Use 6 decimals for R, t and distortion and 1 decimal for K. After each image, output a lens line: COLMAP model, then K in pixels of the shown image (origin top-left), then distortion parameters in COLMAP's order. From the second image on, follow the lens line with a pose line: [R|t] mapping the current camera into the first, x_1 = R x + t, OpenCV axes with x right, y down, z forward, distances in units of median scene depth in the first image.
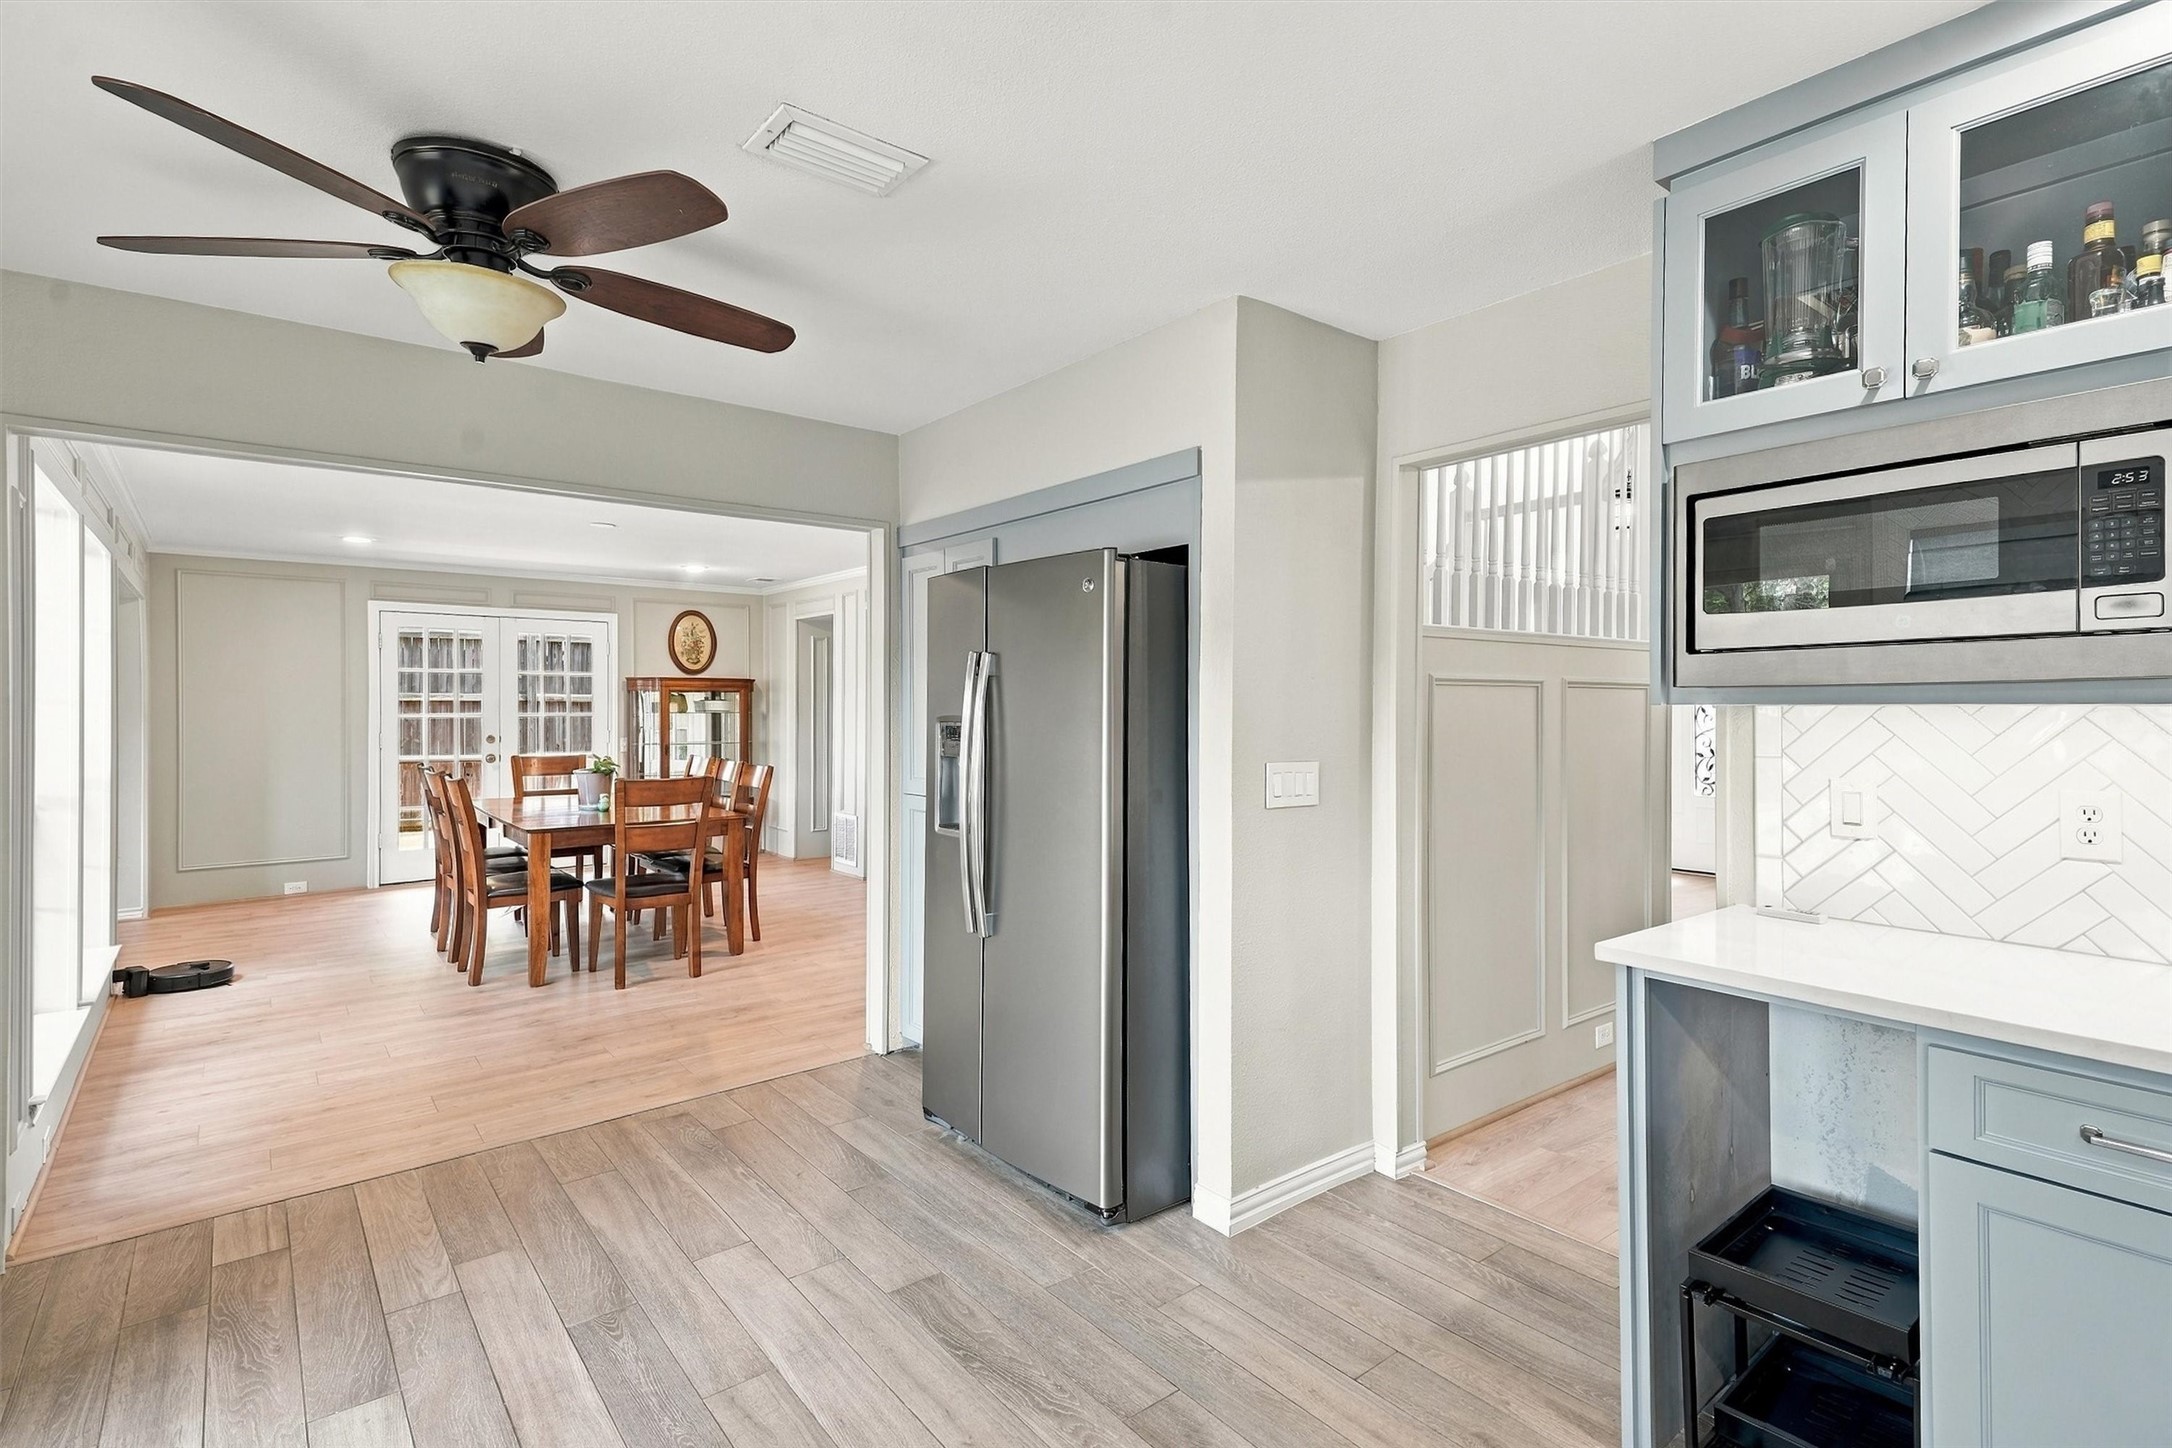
lens RADIAL K [[1027.5, 0, 1084.5], [0, 1027.5, 712.7], [0, 0, 1]] dist [0.018757, -0.001856]
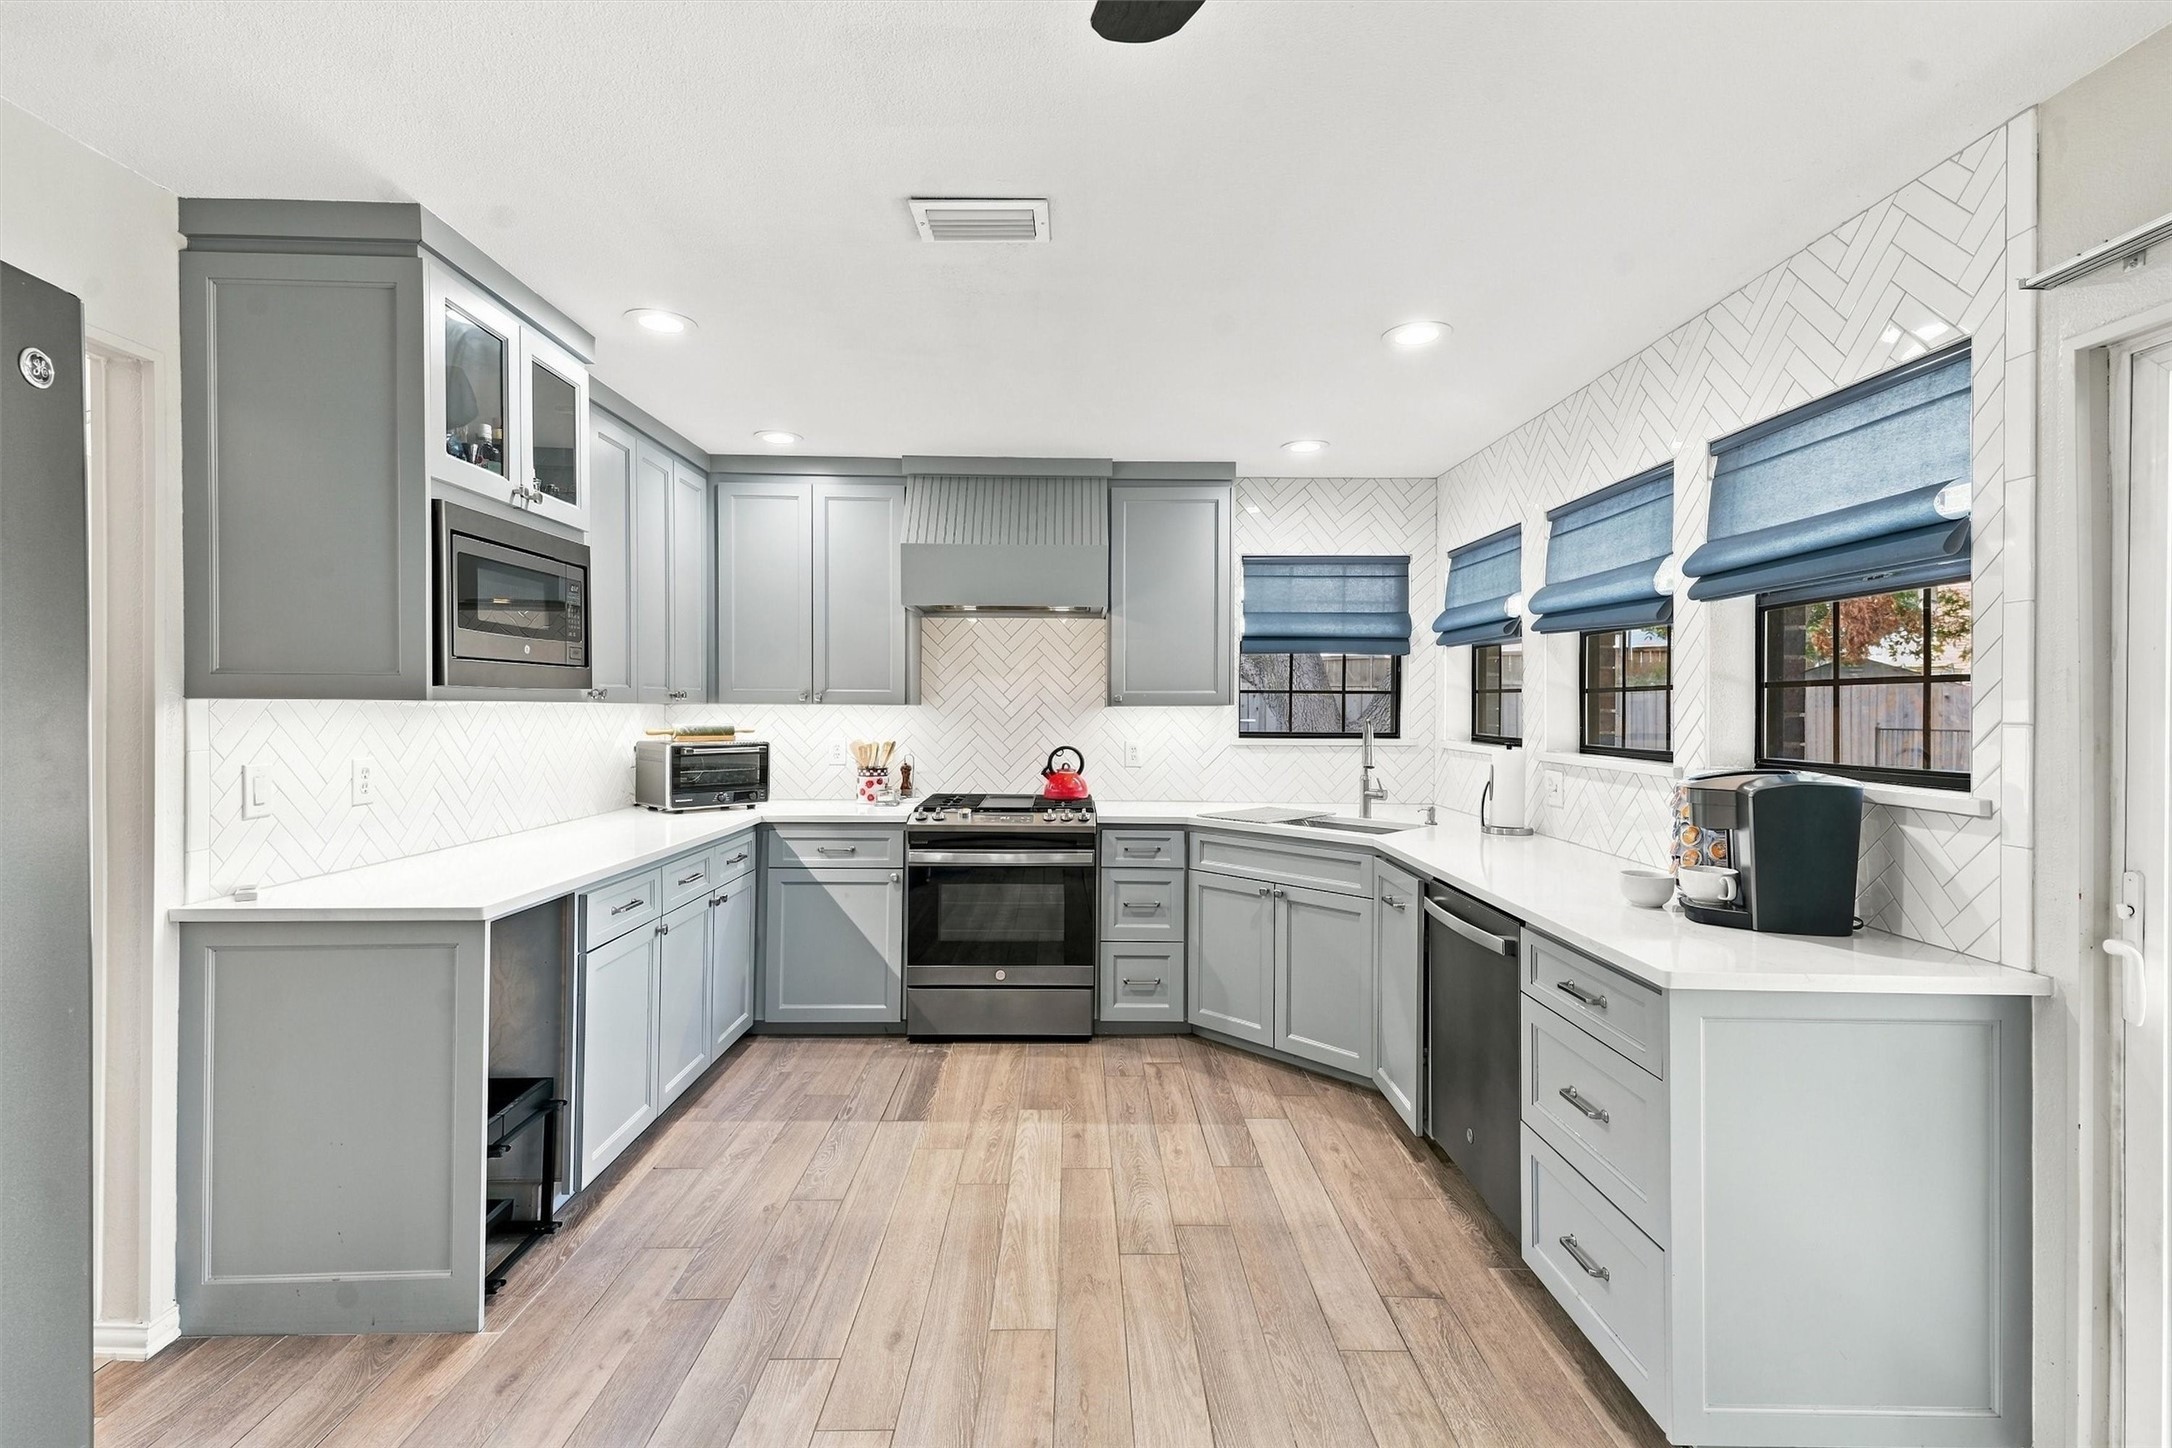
lens RADIAL K [[1027.5, 0, 1077.3], [0, 1027.5, 709.9], [0, 0, 1]] dist [0.018757, -0.001856]
pose [[-0.783984, -0.003899, 0.620769, -0.761140], [-0.000303, 0.999983, 0.005897, -0.005858], [-0.620781, 0.004435, -0.783972, 1.525968]]
